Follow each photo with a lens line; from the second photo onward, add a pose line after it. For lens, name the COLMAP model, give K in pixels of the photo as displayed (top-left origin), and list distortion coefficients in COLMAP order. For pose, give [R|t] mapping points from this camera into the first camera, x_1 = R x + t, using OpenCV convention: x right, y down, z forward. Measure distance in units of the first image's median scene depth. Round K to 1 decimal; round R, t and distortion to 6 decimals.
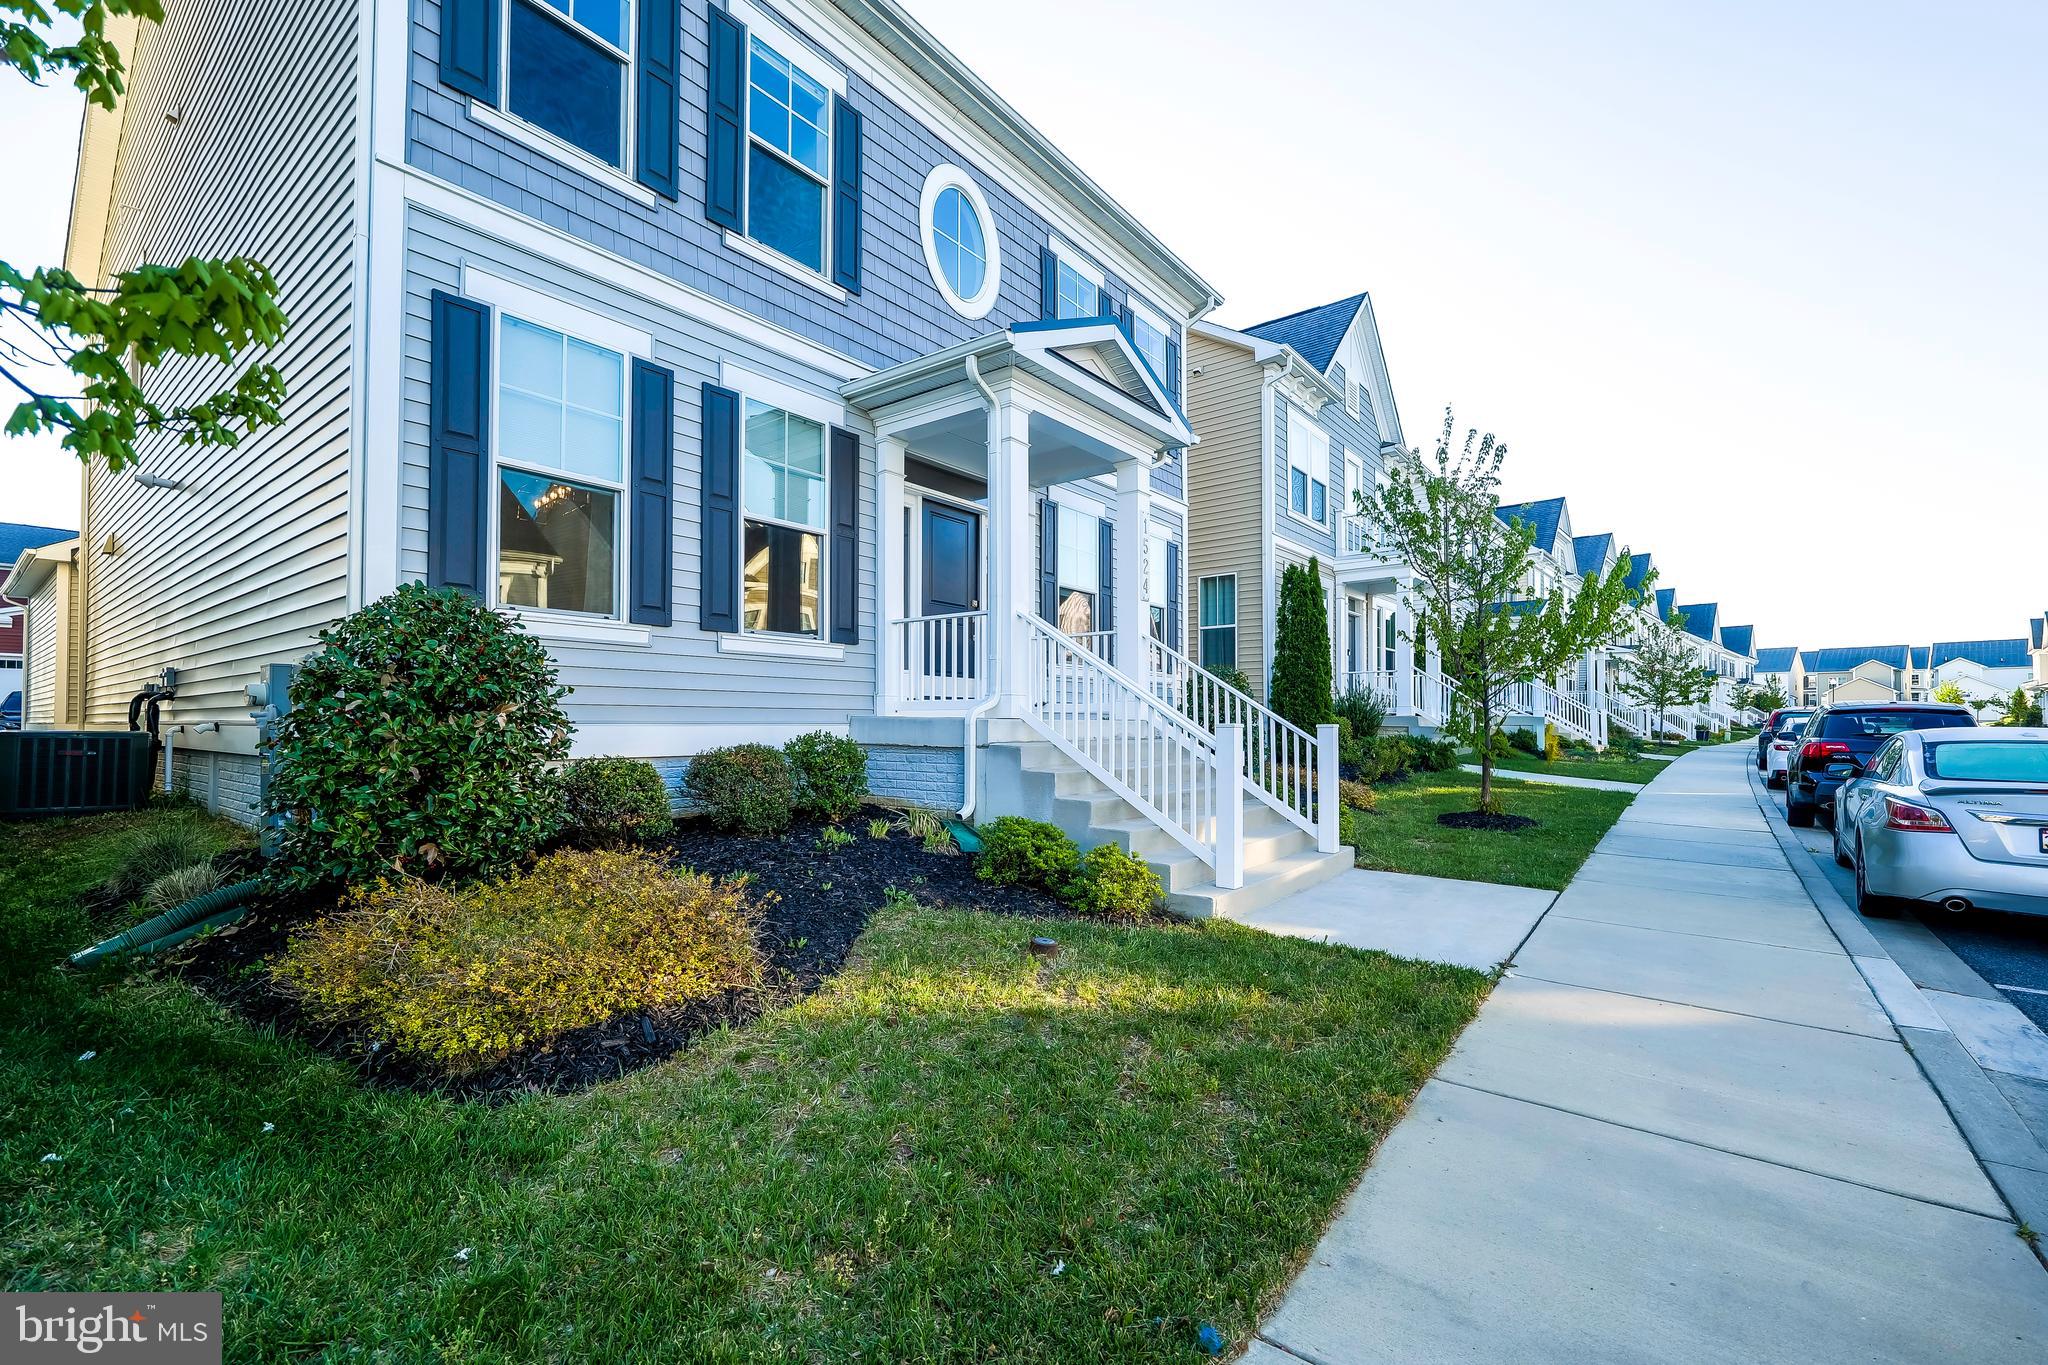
lens RADIAL K [[847.2, 0, 1001.9], [0, 847.2, 702.6], [0, 0, 1]] dist [-0.003337, -0.000579]
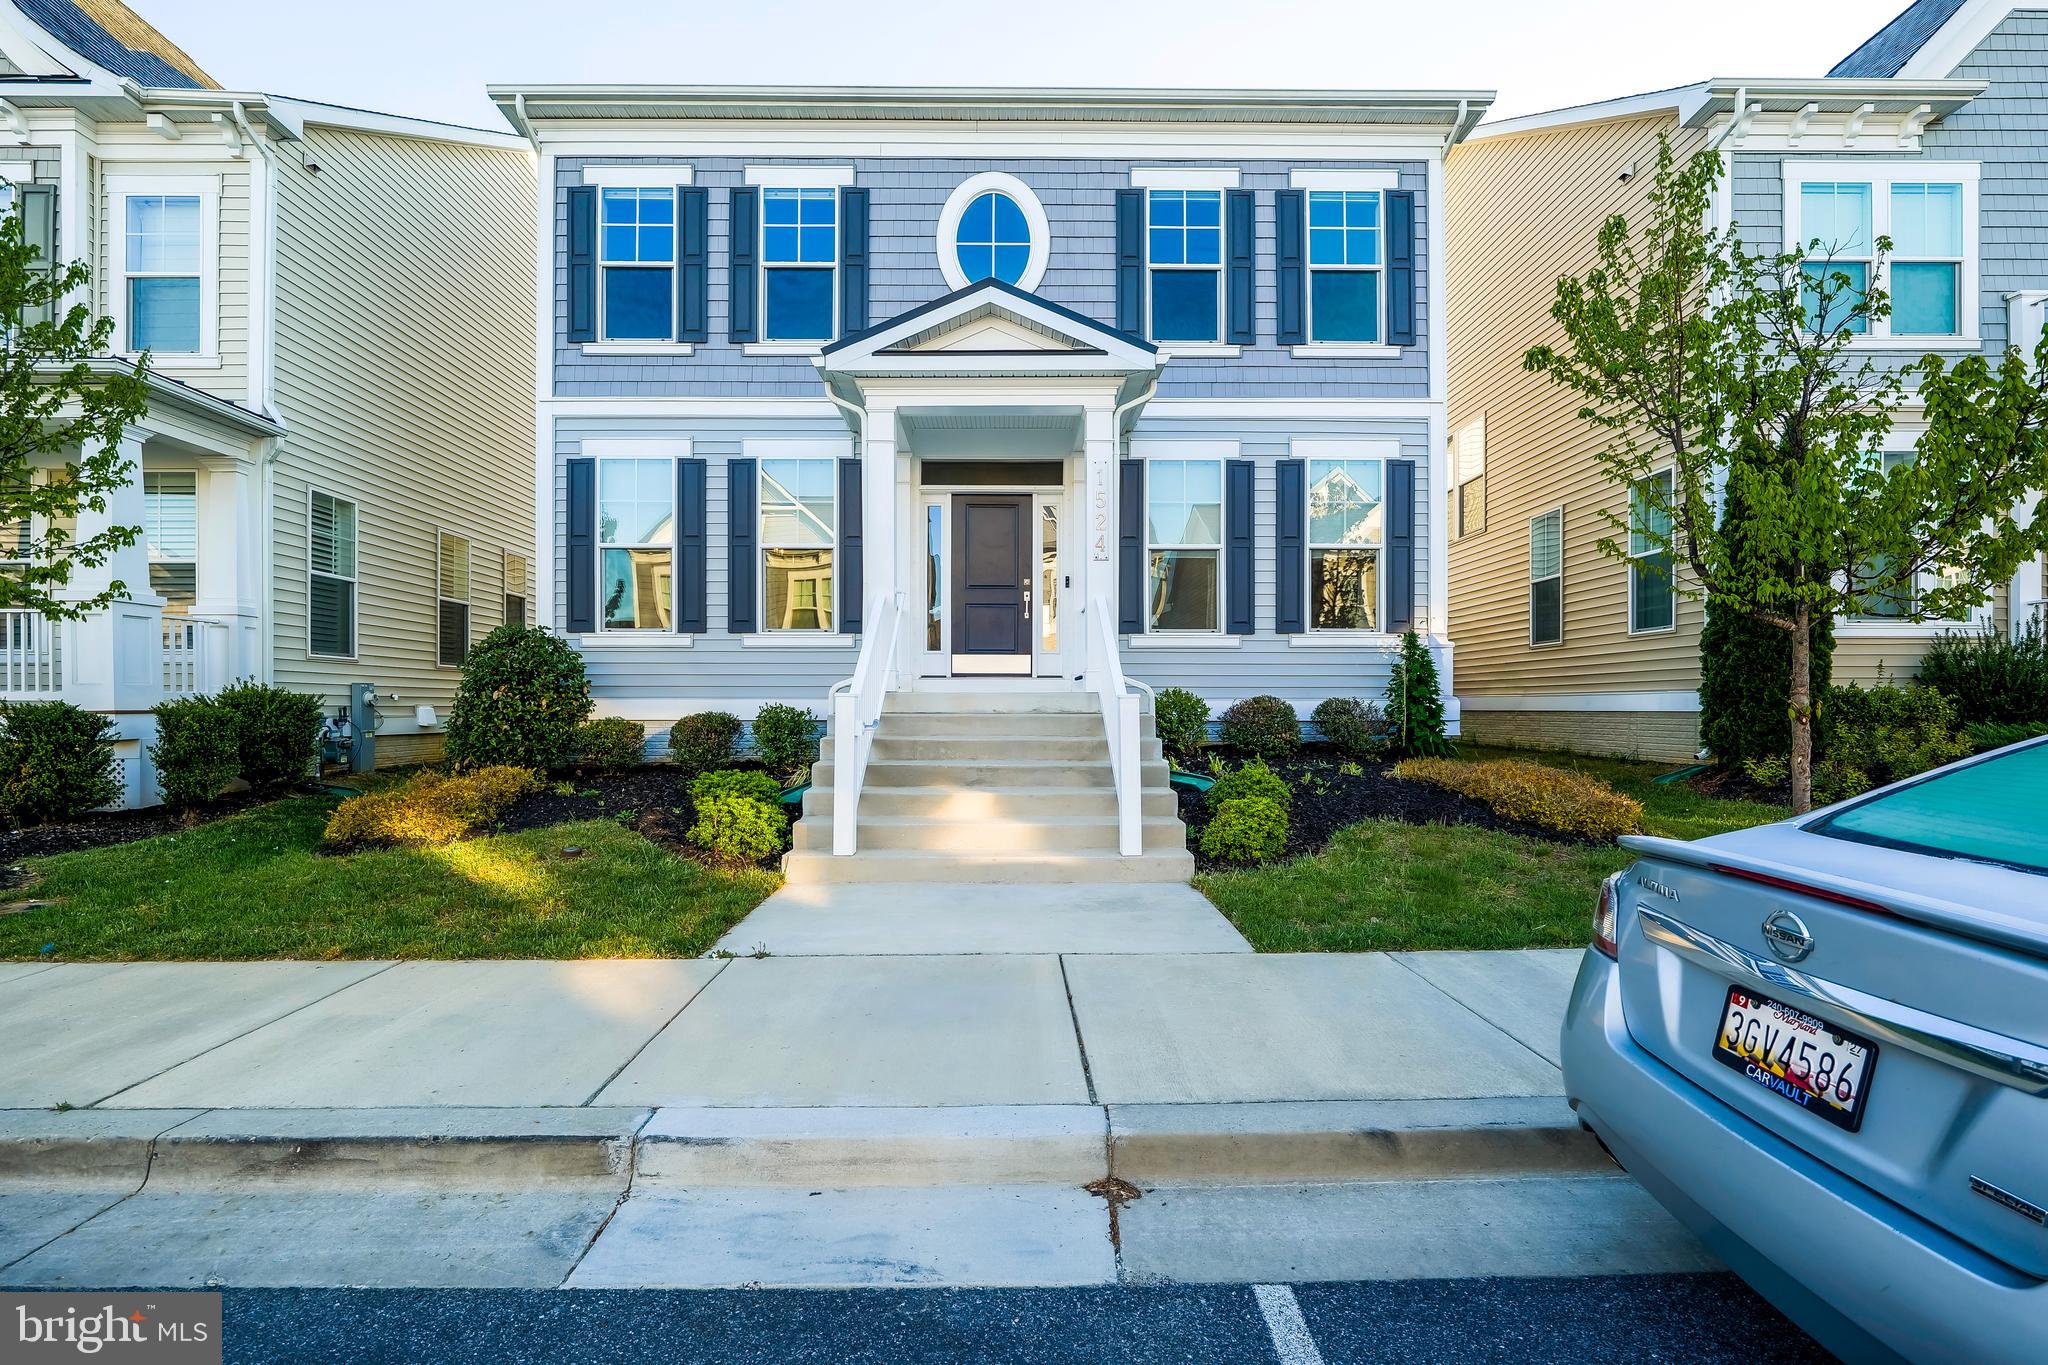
lens RADIAL K [[847.2, 0, 1001.9], [0, 847.2, 702.6], [0, 0, 1]] dist [-0.003337, -0.000579]
pose [[0.622480, -0.001888, -0.782633, 1.182784], [0.015755, 0.999825, 0.010119, 0.028236], [0.782477, -0.018629, 0.622401, 0.520860]]
